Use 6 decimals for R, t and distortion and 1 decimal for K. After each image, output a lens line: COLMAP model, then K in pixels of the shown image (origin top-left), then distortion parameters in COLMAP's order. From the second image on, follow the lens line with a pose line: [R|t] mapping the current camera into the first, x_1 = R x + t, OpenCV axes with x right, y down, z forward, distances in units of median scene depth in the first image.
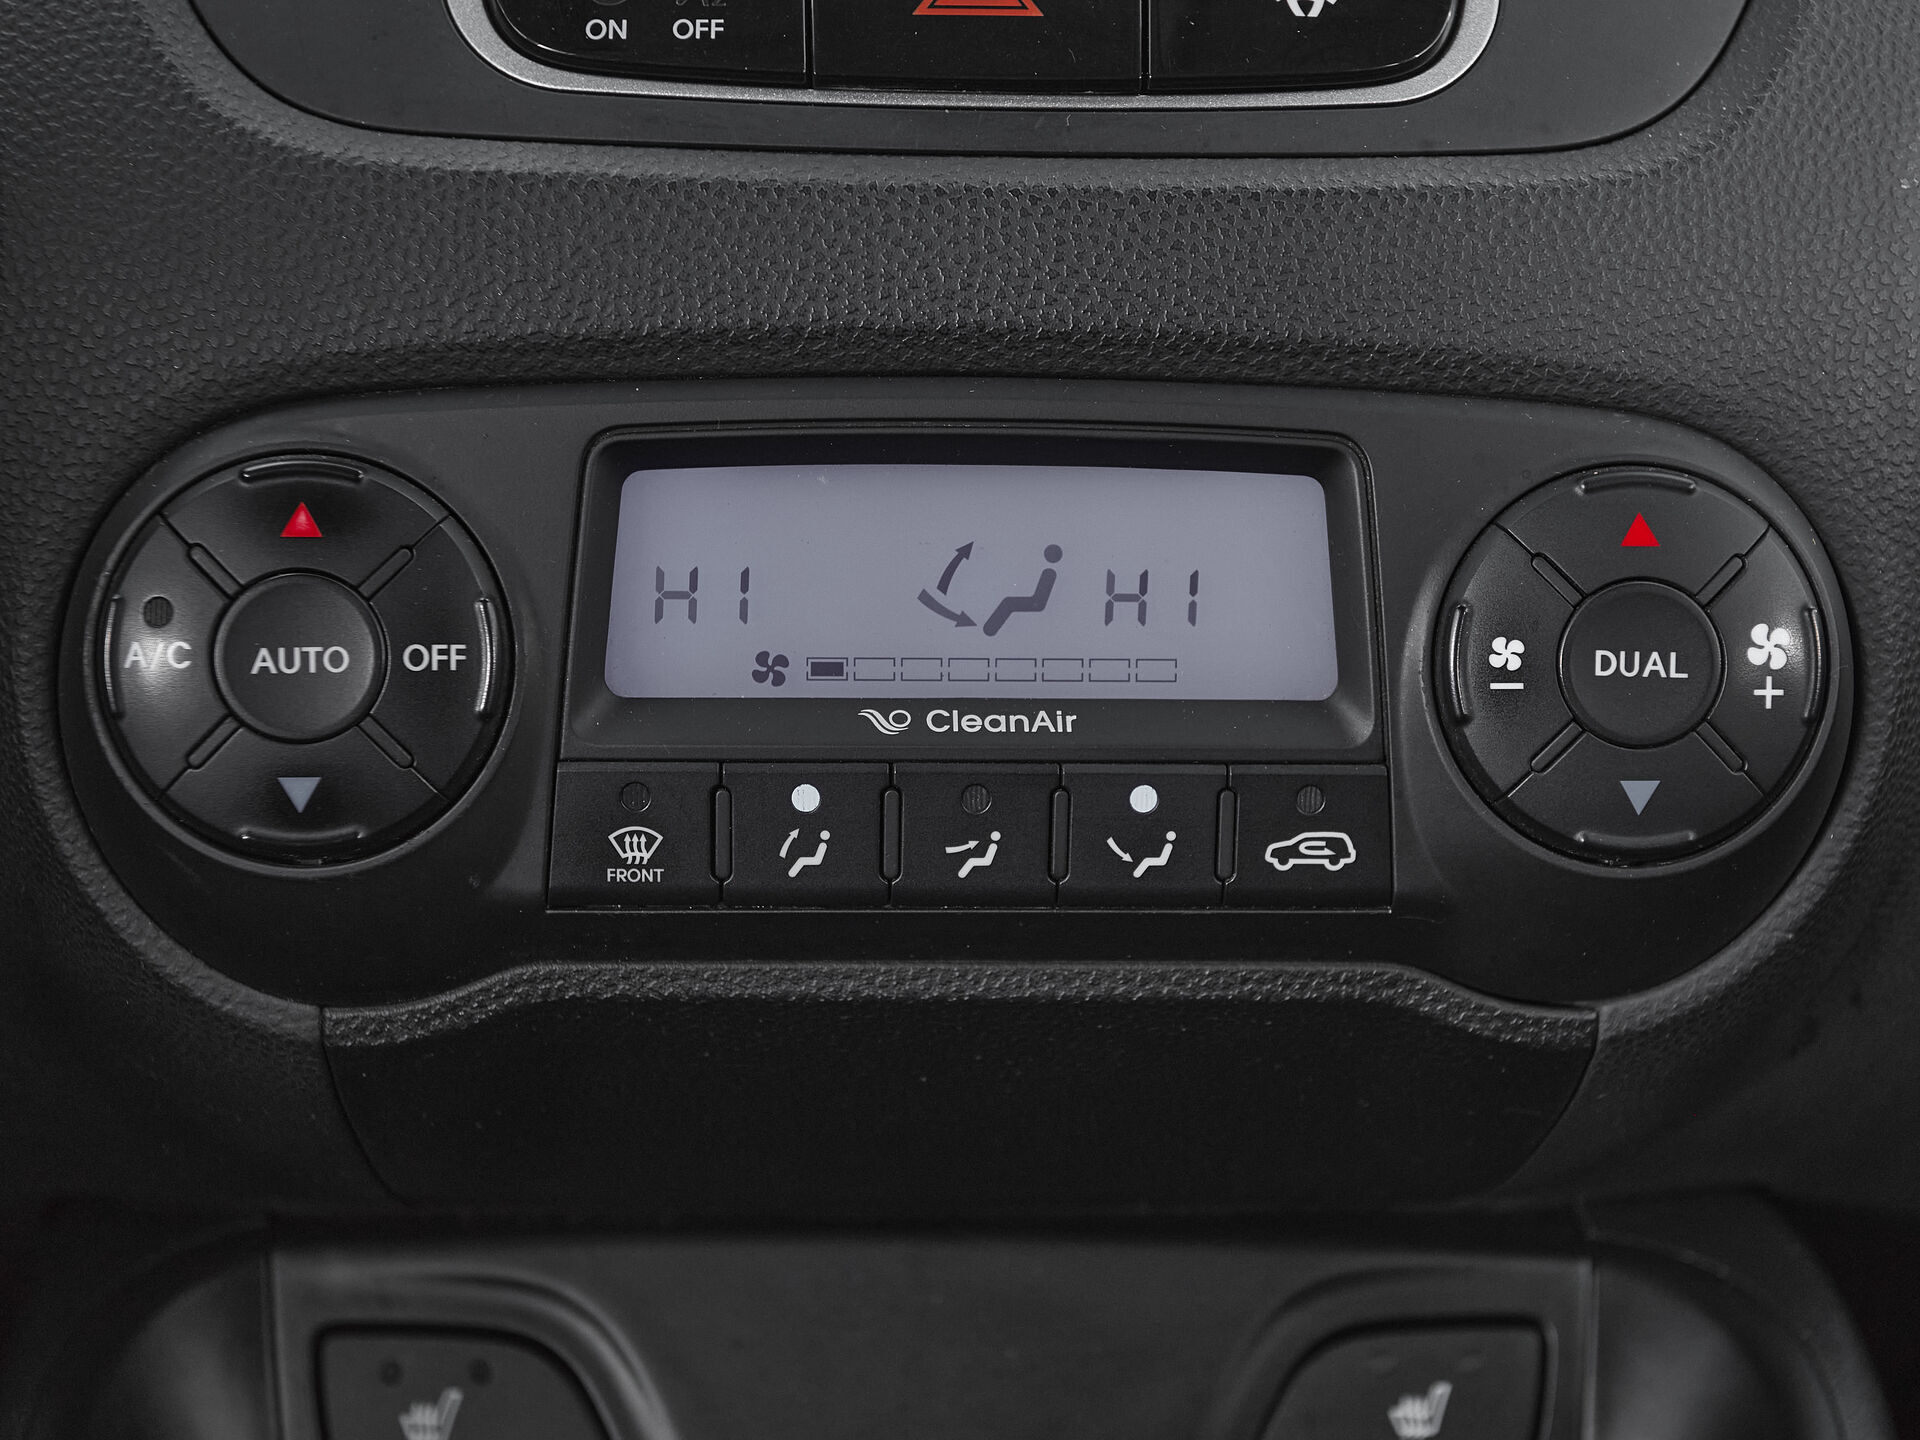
lens RADIAL K [[2624.3, 0, 964.2], [0, 2624.3, 717.1], [0, 0, 1]] dist [0.032515, 0.000000]
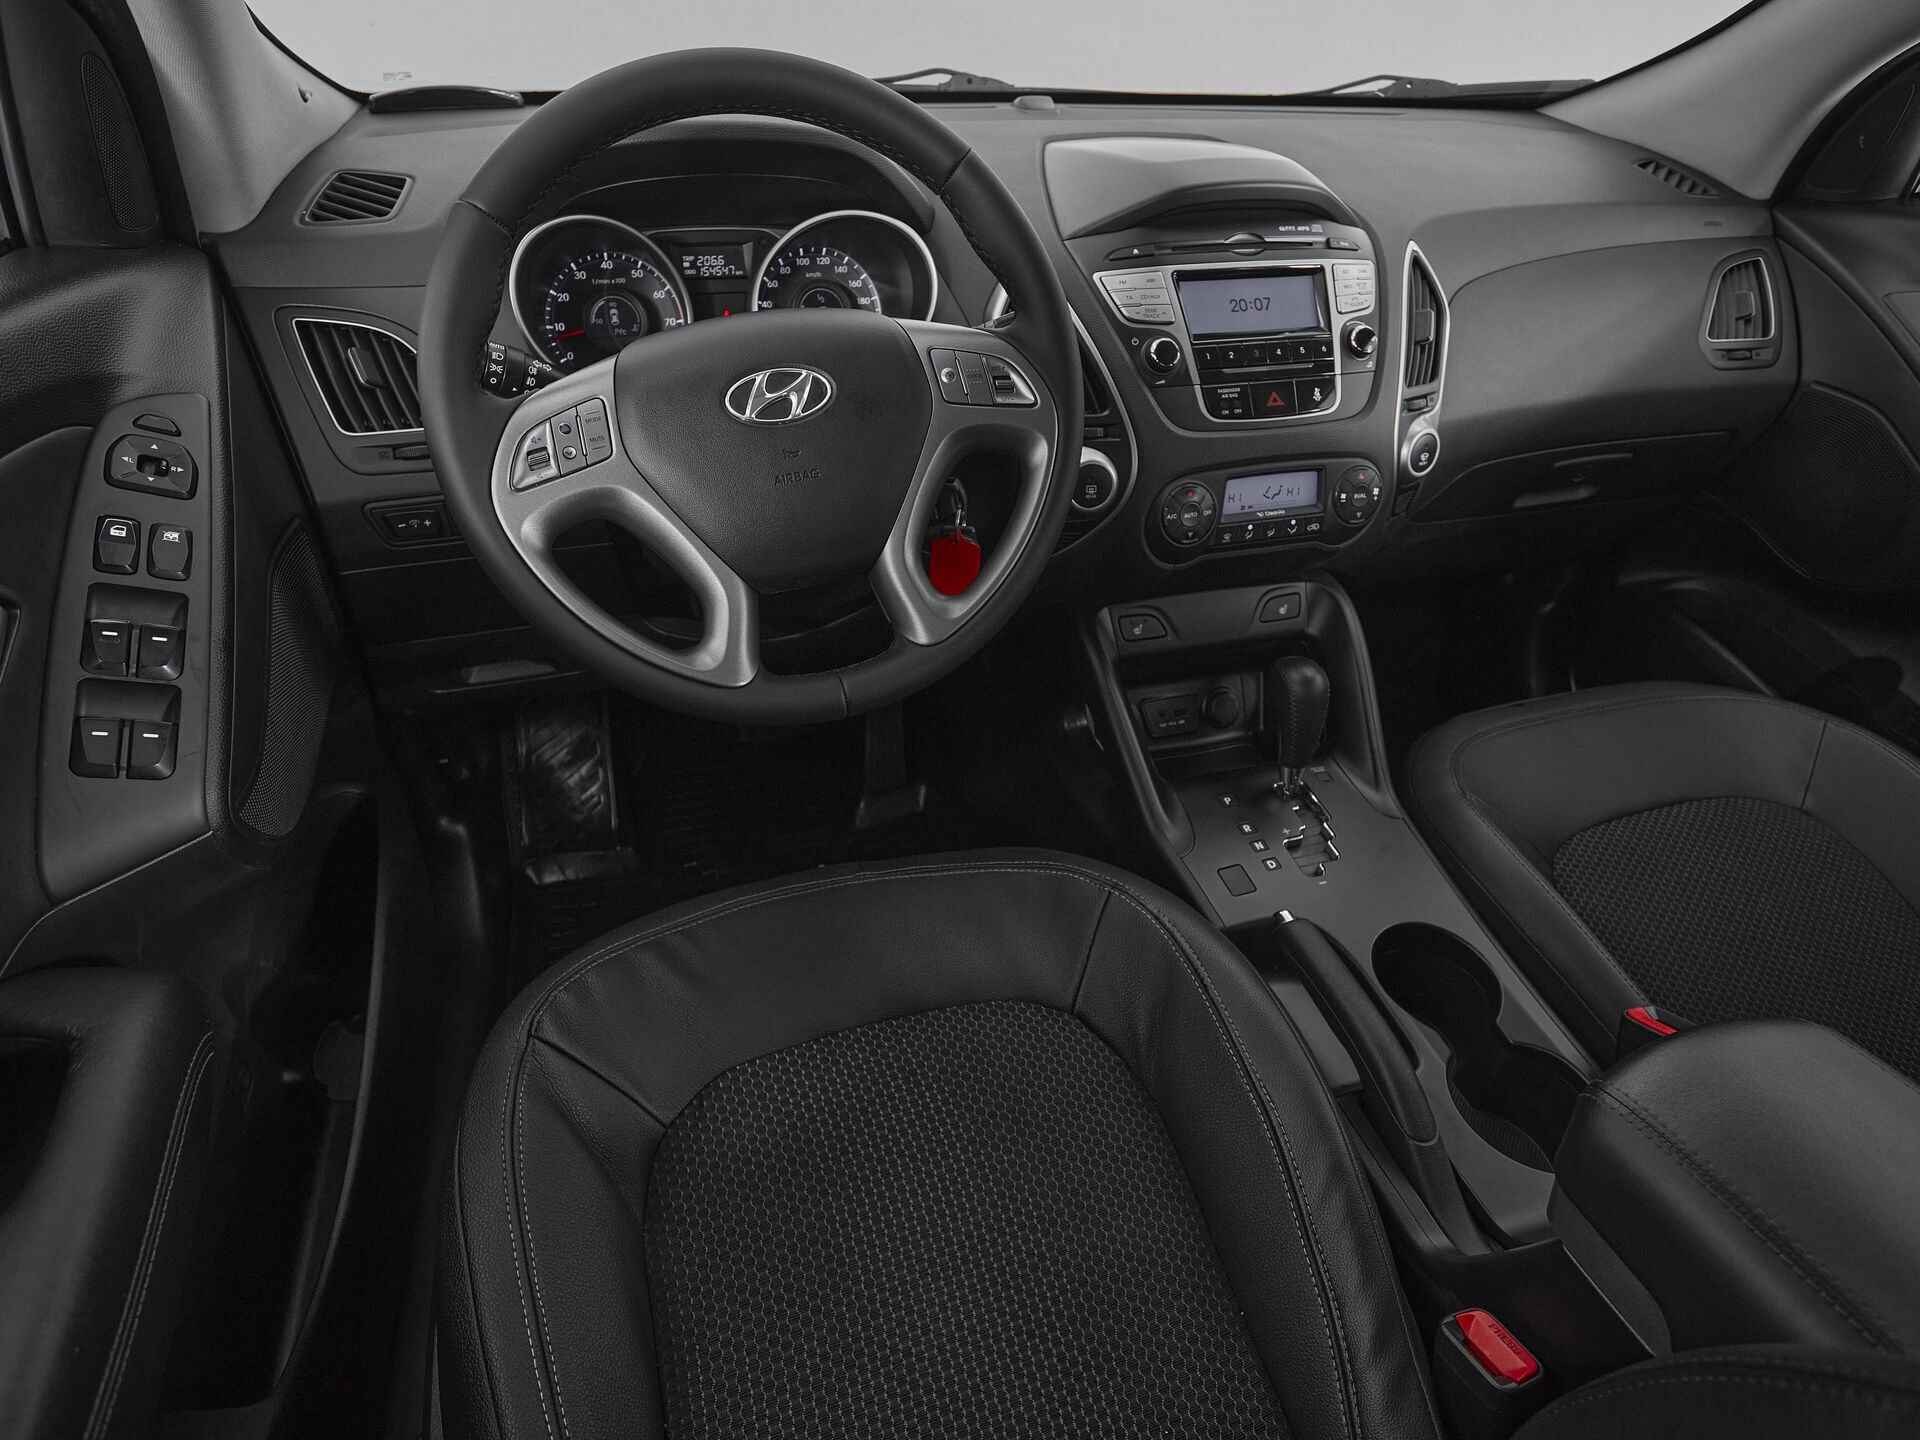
lens RADIAL K [[1039.5, 0, 951.7], [0, 1039.5, 726.2], [0, 0, 1]] dist [-0.004806, -0.000754]
pose [[0.967417, -0.142555, 0.209244, -1.439569], [0.069461, 0.944155, 0.322097, -0.401218], [-0.243476, -0.297068, 0.923293, -1.446969]]
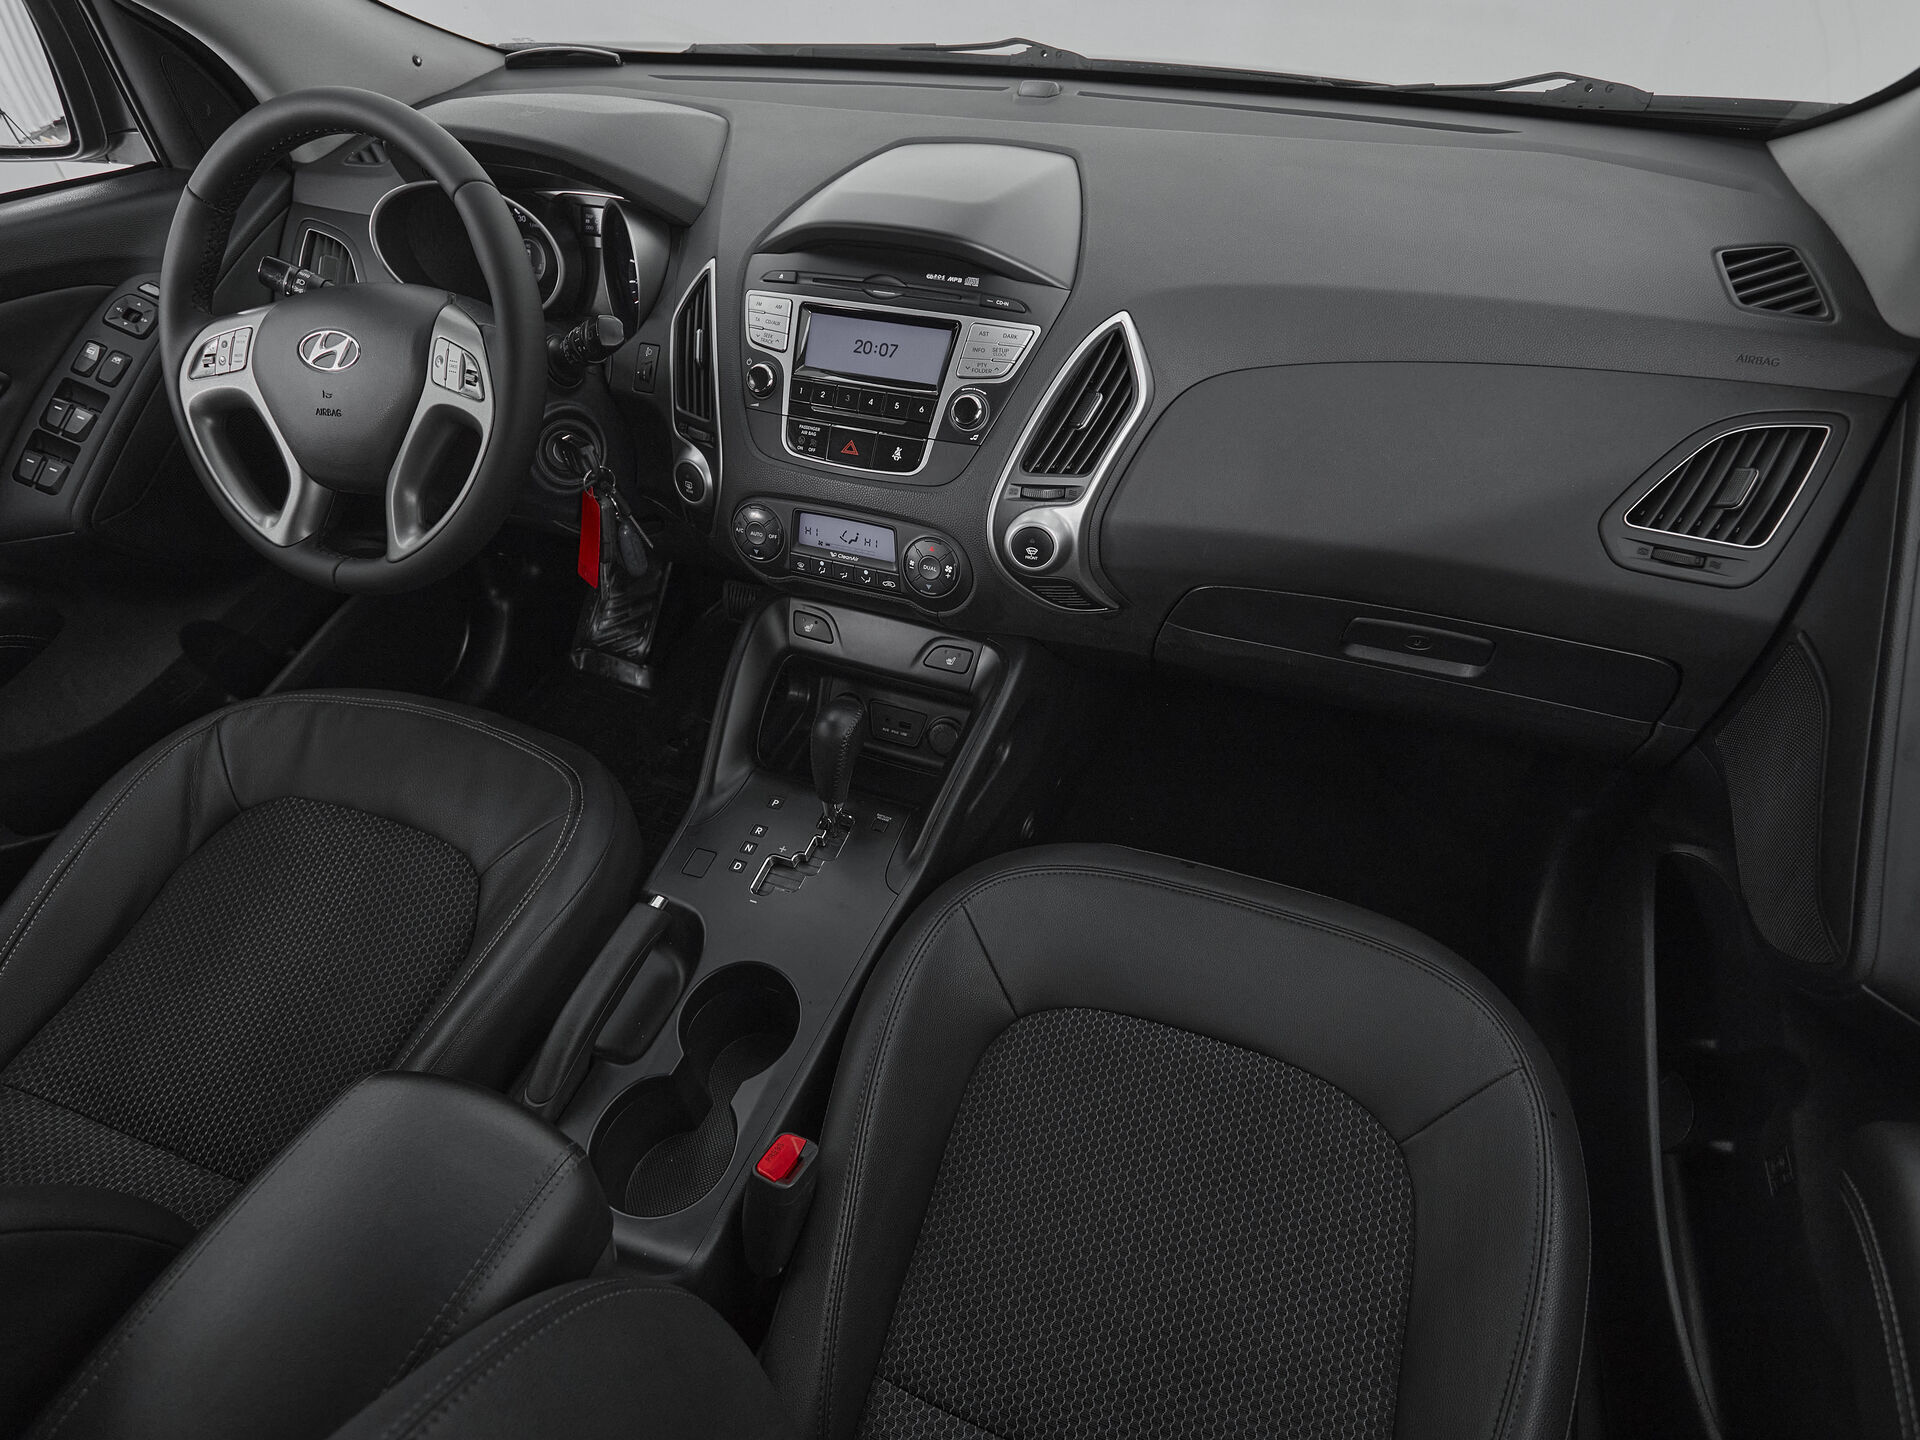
lens RADIAL K [[1039.5, 0, 961.1], [0, 1039.5, 729.7], [0, 0, 1]] dist [-0.004806, -0.000754]
pose [[0.916022, 0.242188, -0.319765, 1.266427], [-0.090369, 0.901267, 0.423735, -0.772697], [0.390817, -0.359253, 0.847466, -1.356473]]
